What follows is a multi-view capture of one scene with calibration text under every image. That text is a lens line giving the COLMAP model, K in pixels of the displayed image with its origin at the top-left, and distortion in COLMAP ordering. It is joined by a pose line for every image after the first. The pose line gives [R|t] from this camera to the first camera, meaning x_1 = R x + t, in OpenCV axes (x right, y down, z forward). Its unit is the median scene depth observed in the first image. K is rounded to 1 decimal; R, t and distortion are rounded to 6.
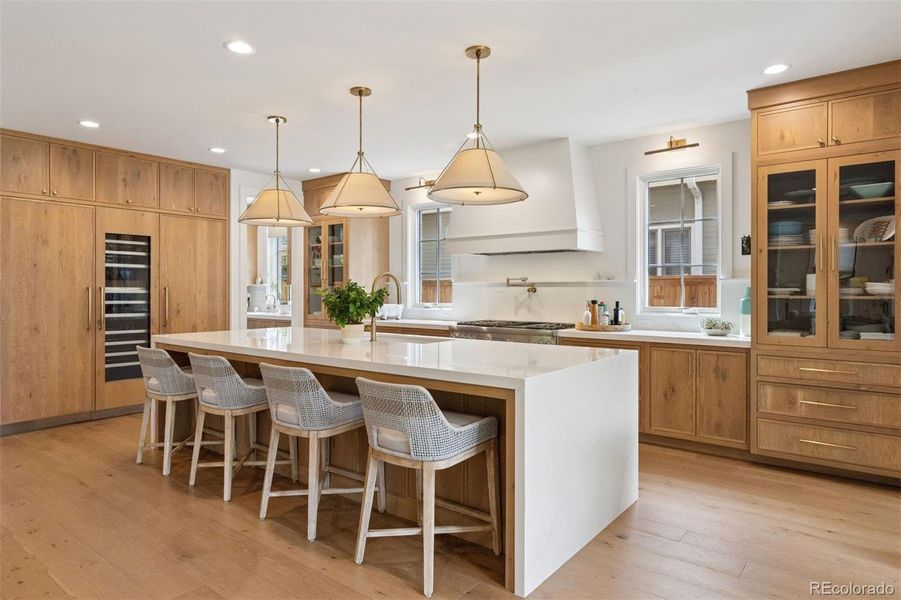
lens RADIAL K [[538.3, 0, 441.7], [0, 538.3, 287.1], [0, 0, 1]] dist [0.010594, -0.003287]
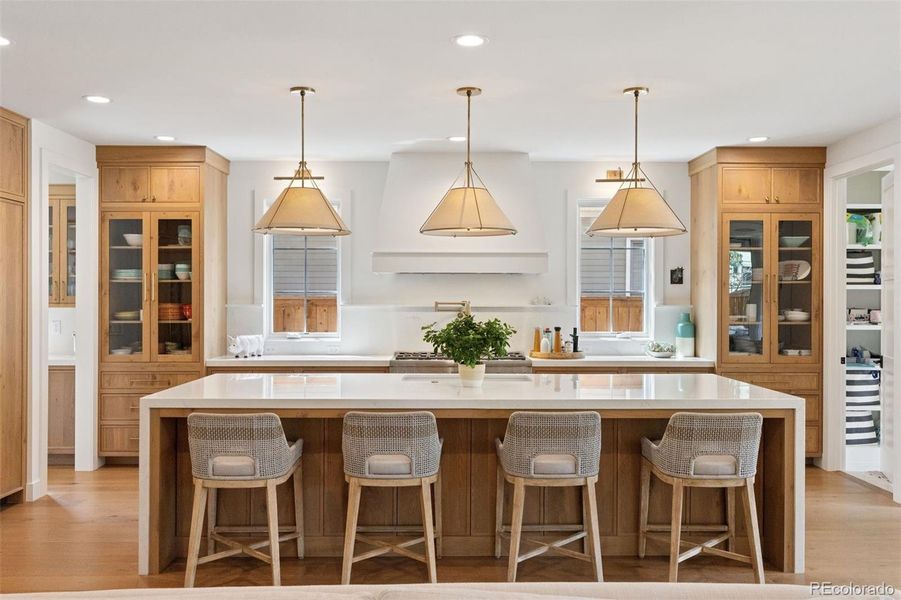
lens RADIAL K [[762.3, 0, 444.9], [0, 762.3, 300.8], [0, 0, 1]] dist [0.000033, -0.003387]
pose [[0.783124, 0.000158, 0.621866, -0.667132], [-0.004352, 0.999977, 0.005226, -0.026653], [-0.621851, -0.006799, 0.783106, 0.054123]]
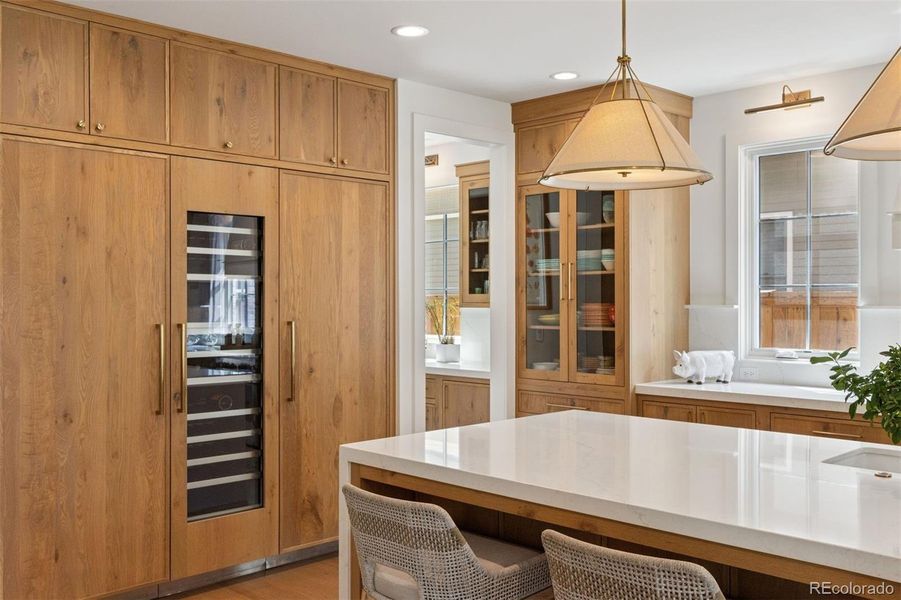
lens RADIAL K [[852.0, 0, 449.1], [0, 852.0, 297.2], [0, 0, 1]] dist [0.013421, 0.000000]
pose [[0.993084, -0.001844, -0.117388, -0.301817], [0.002296, 0.999990, 0.003716, -0.025490], [0.117380, -0.003960, 0.993079, 0.272266]]
